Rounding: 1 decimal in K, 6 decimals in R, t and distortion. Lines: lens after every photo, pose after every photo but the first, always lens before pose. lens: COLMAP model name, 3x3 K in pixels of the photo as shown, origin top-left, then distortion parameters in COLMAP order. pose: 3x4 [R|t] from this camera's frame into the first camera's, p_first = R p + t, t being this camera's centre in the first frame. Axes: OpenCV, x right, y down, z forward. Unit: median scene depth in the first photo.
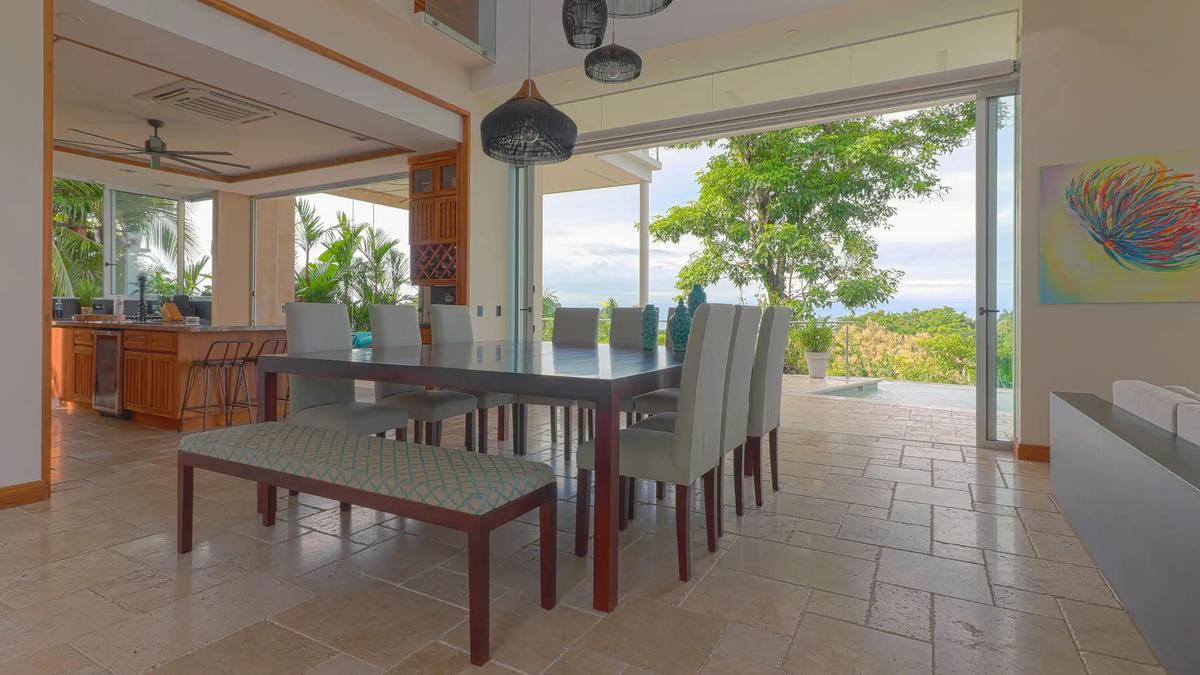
lens RADIAL K [[576.2, 0, 604.5], [0, 576.2, 311.7], [0, 0, 1]] dist [0.002855, 0.000486]
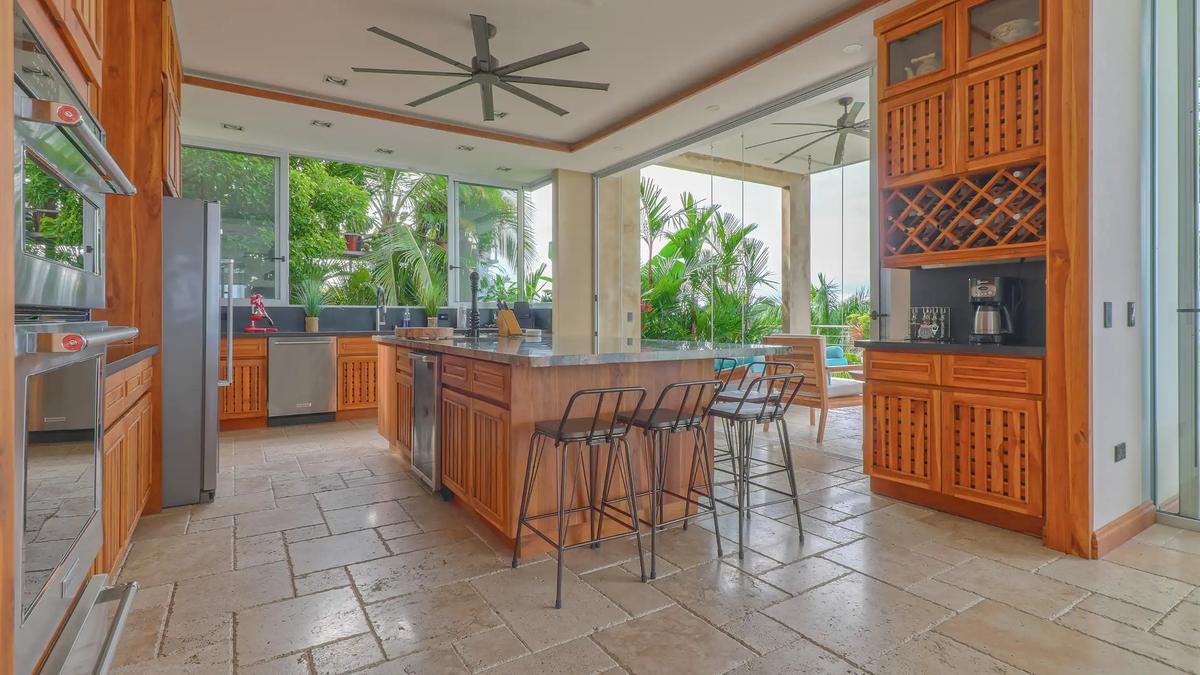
lens RADIAL K [[576.2, 0, 604.5], [0, 576.2, 311.7], [0, 0, 1]] dist [0.002855, 0.000486]
pose [[0.880388, -0.014971, -0.474018, -0.197275], [0.008712, 0.999843, -0.015398, -0.000690], [0.474174, 0.009427, 0.880381, 0.274091]]
